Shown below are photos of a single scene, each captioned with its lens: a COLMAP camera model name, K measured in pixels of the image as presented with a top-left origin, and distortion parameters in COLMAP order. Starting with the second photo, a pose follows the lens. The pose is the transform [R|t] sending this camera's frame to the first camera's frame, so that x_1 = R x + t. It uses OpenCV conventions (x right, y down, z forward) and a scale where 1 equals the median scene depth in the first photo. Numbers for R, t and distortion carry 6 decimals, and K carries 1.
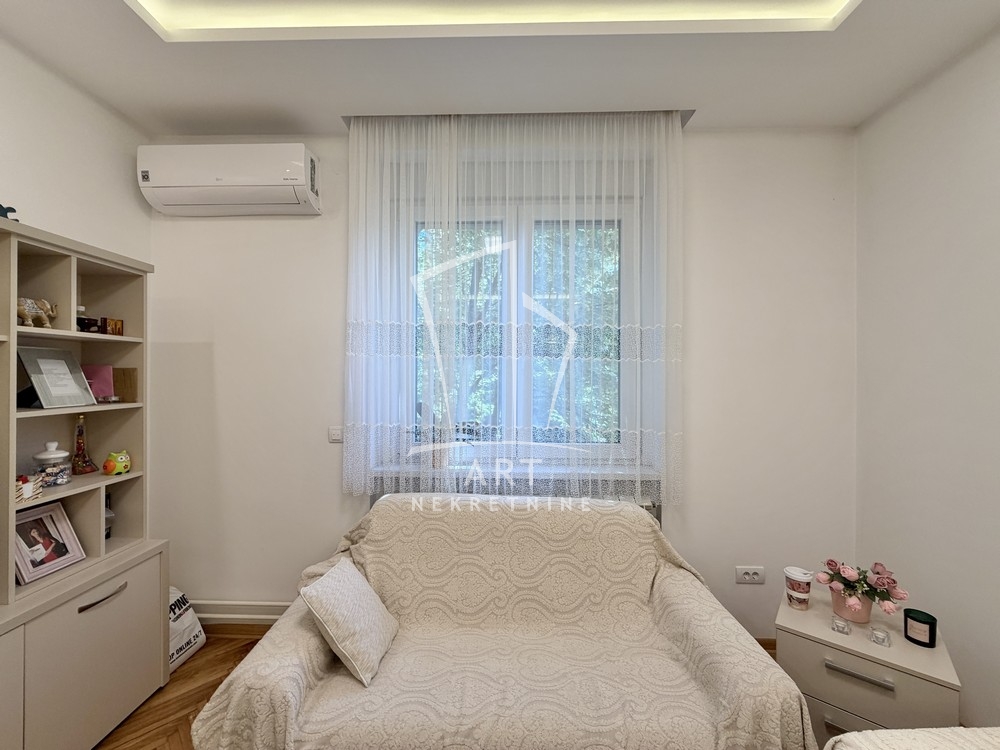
lens RADIAL K [[406.9, 0, 486.7], [0, 406.9, 375.1], [0, 0, 1]] dist [-0.001938, -0.000413]
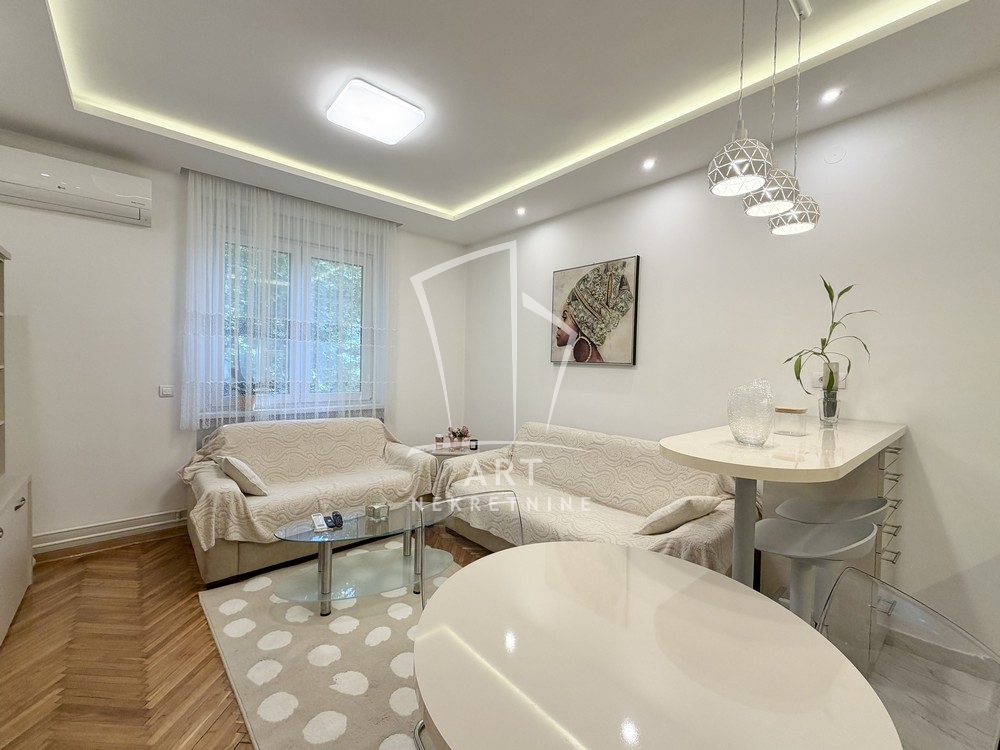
lens RADIAL K [[403.8, 0, 495.3], [0, 403.8, 371.5], [0, 0, 1]] dist [-0.001322, -0.000362]
pose [[0.740729, -0.002385, 0.671800, -0.503147], [-0.023633, 0.999282, 0.029604, 0.014585], [-0.671388, -0.037805, 0.740141, -0.820748]]
